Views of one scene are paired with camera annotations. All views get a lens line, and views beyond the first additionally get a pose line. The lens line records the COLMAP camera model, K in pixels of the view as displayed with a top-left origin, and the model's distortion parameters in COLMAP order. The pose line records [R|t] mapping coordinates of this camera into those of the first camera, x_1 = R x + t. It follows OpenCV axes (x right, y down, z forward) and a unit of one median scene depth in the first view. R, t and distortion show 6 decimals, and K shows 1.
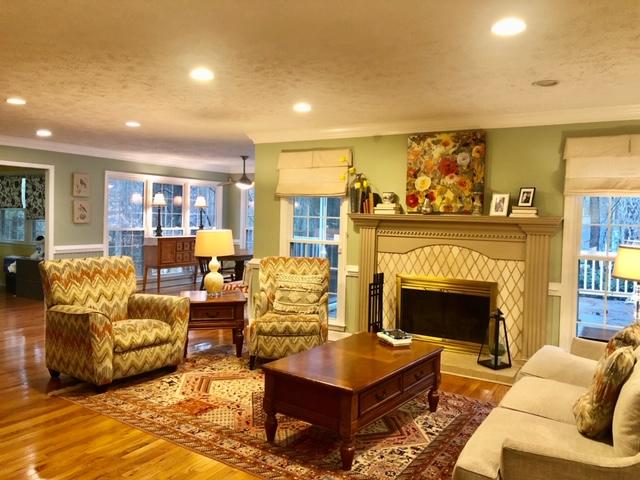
lens RADIAL K [[527.8, 0, 316.9], [0, 527.8, 237.8], [0, 0, 1]] dist [0.013459, 0.005808]
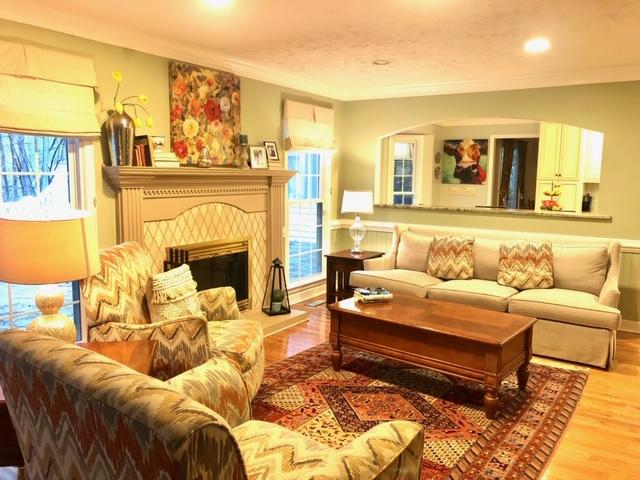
lens RADIAL K [[527.8, 0, 316.8], [0, 527.8, 237.8], [0, 0, 1]] dist [0.013459, 0.005808]
pose [[0.028601, -0.145357, 0.988966, -0.615826], [0.035980, 0.988879, 0.144304, -0.048440], [-0.998943, 0.031456, 0.033513, 0.801860]]
